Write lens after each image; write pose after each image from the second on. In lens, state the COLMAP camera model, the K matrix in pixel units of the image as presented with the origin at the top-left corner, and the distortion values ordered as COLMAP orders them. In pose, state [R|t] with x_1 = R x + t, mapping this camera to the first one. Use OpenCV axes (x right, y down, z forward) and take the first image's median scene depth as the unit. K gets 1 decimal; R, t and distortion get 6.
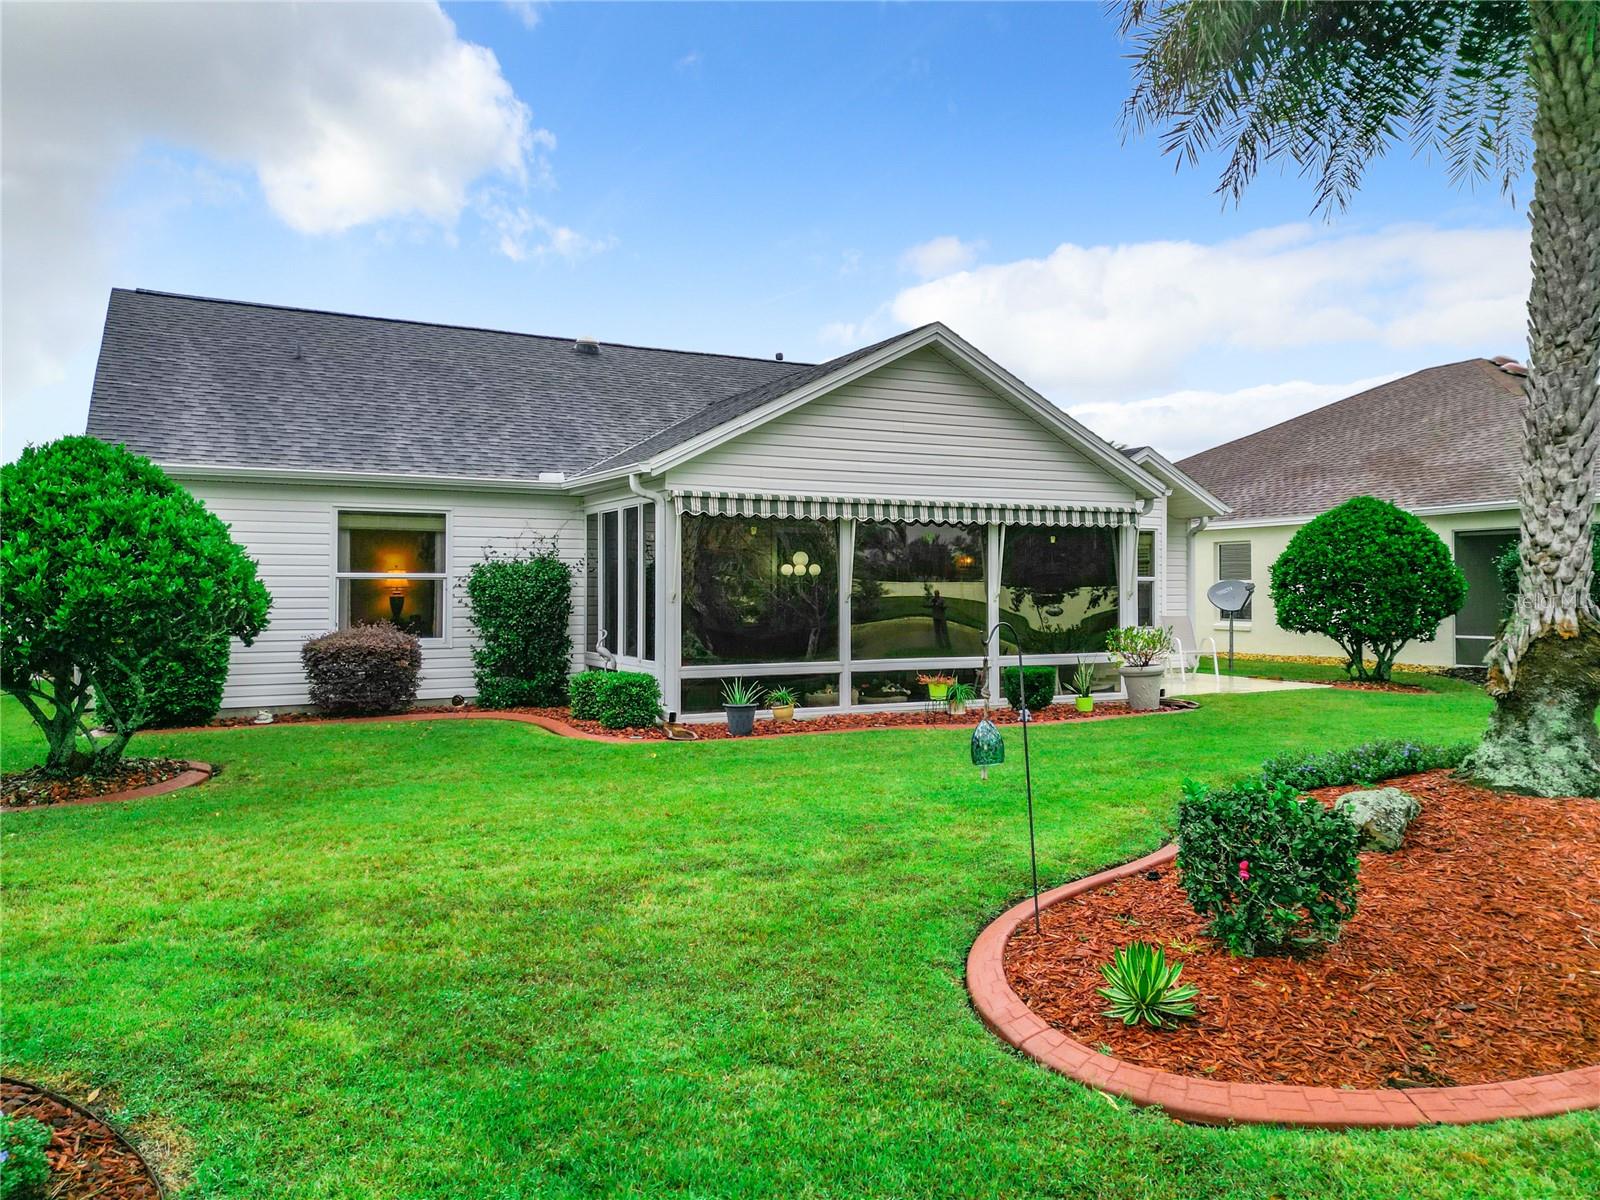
lens RADIAL K [[1178.1, 0, 800.0], [0, 1178.1, 600.0], [0, 0, 1]] dist [0.012153, 0.001225]
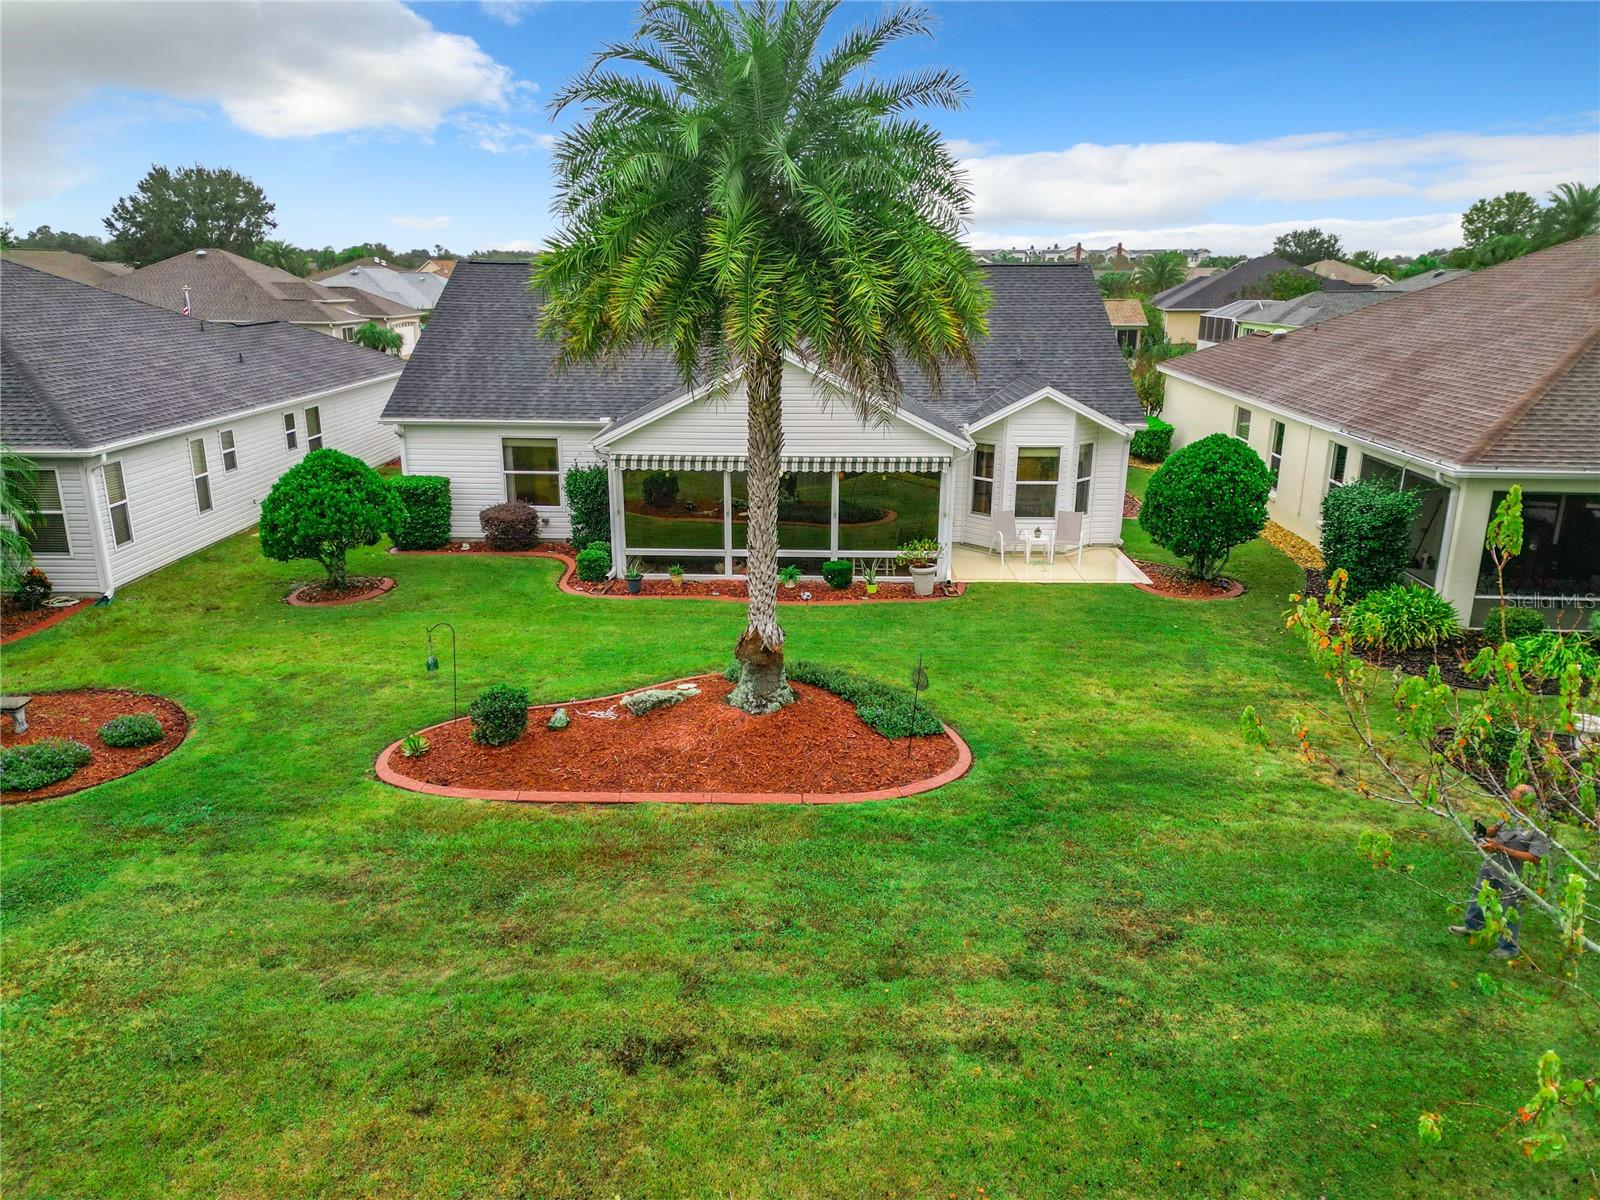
lens RADIAL K [[1178.1, 0, 800.0], [0, 1178.1, 600.0], [0, 0, 1]] dist [0.012153, 0.001225]
pose [[0.880578, 0.138552, -0.453195, 0.911222], [-0.017248, 0.965043, 0.261523, -0.327200], [0.473588, -0.222474, 0.852185, -0.424791]]
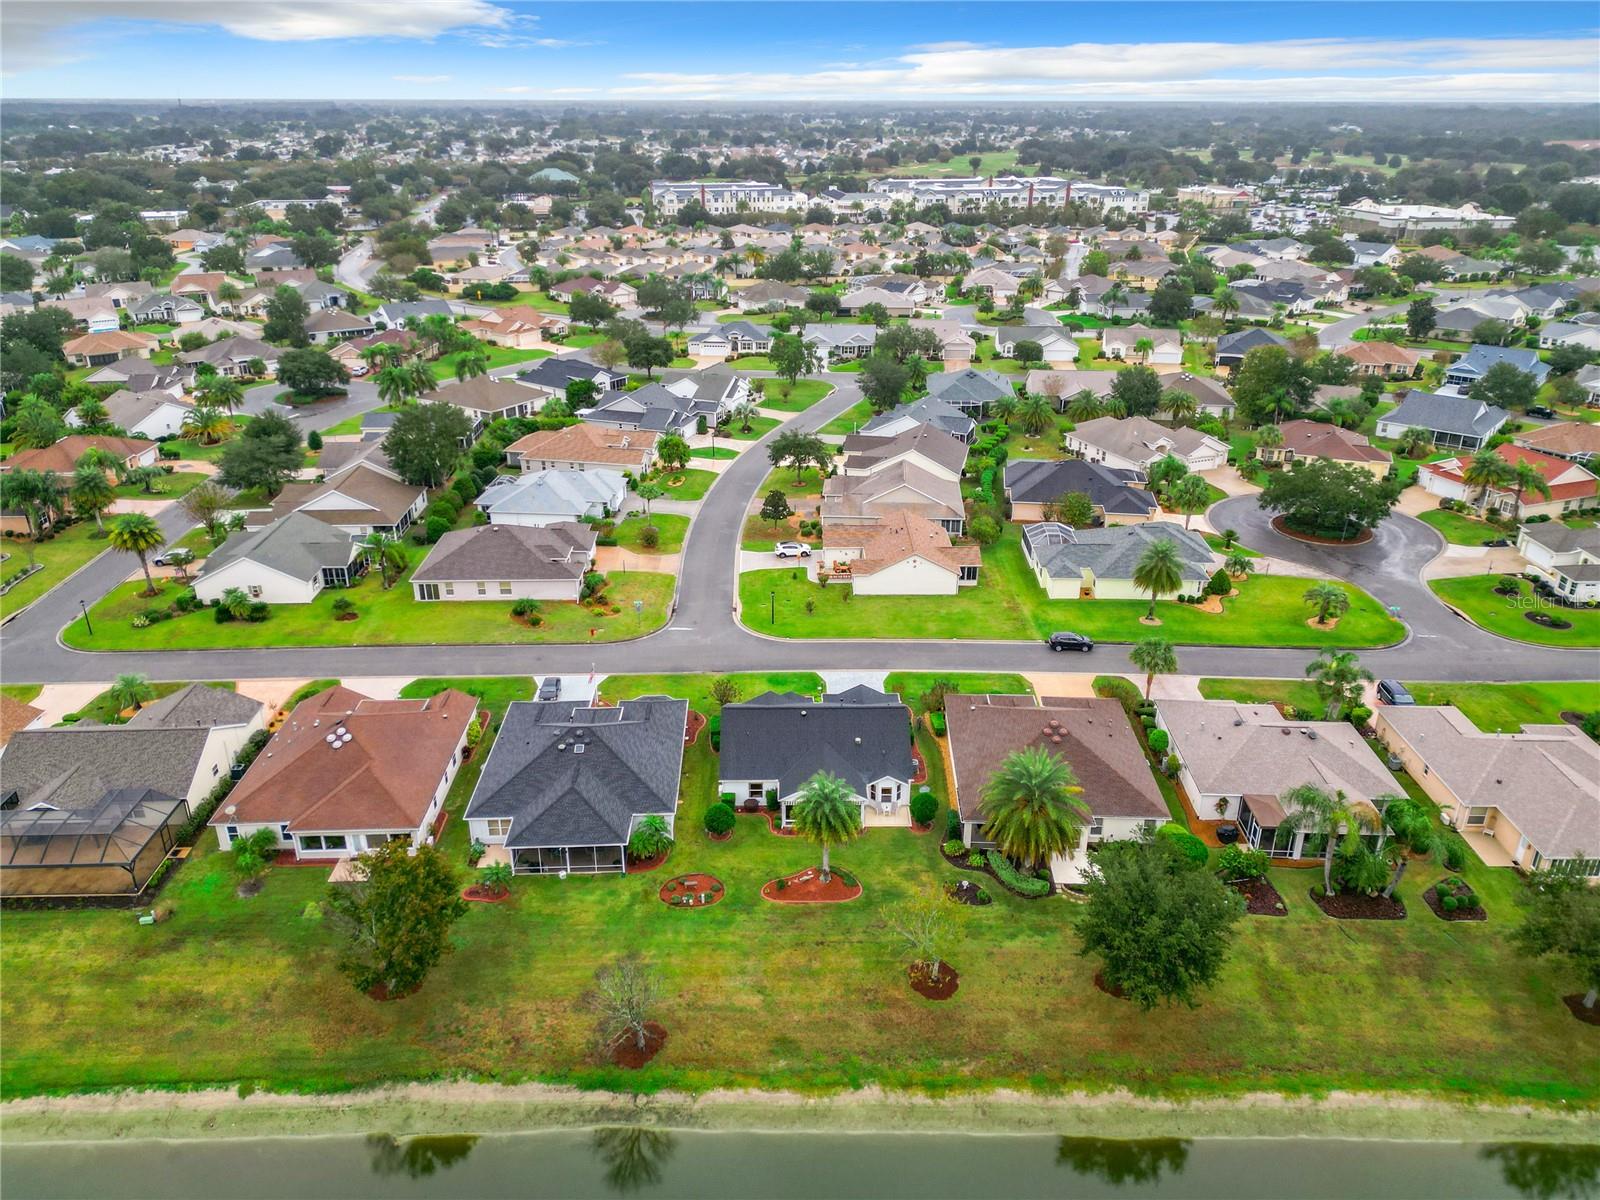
lens RADIAL K [[1178.1, 0, 800.0], [0, 1178.1, 600.0], [0, 0, 1]] dist [0.012153, 0.001225]
pose [[0.892475, 0.180915, -0.413229, 2.710418], [-0.009527, 0.923408, 0.383701, -3.968524], [0.450996, -0.338506, 0.825842, -4.529728]]
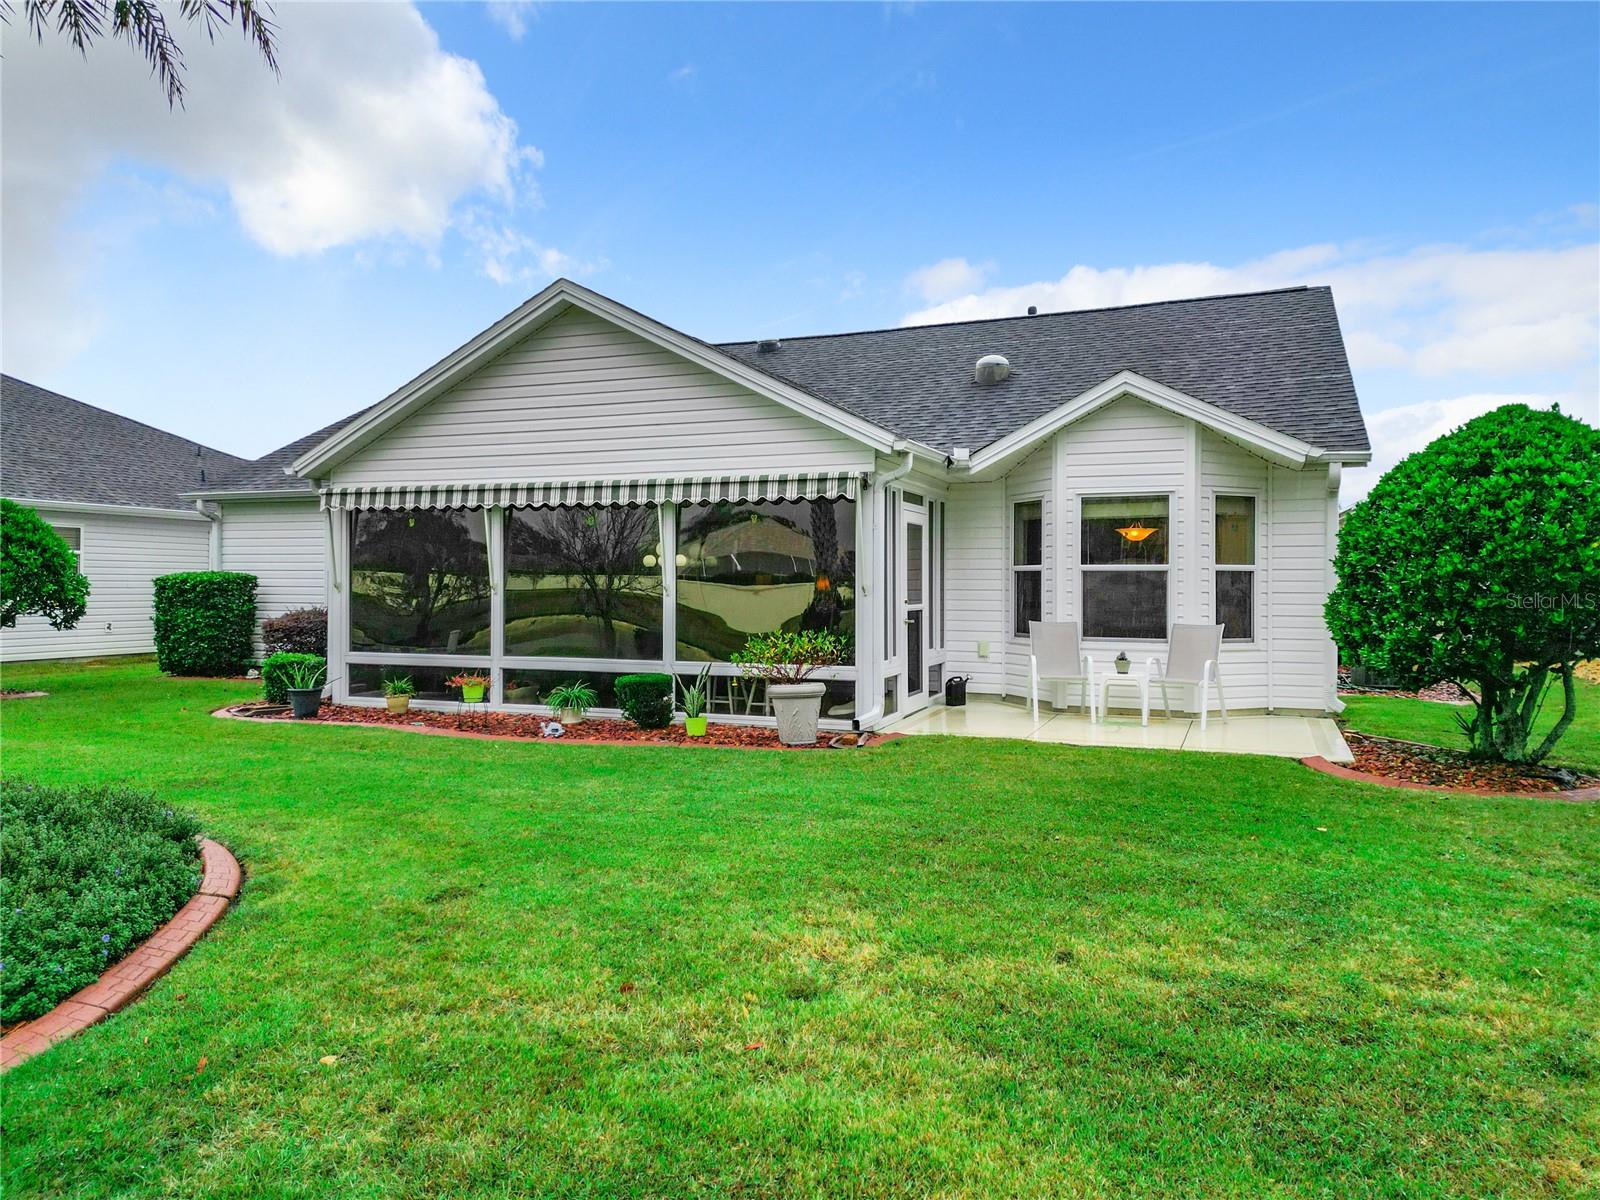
lens RADIAL K [[1151.4, 0, 778.6], [0, 1151.4, 570.8], [0, 0, 1]] dist [0.046538, -0.003434]
pose [[0.647357, -0.000718, -0.762187, 0.893642], [-0.014234, 0.999814, -0.013032, -0.008106], [0.762054, 0.019285, 0.647226, 0.573755]]
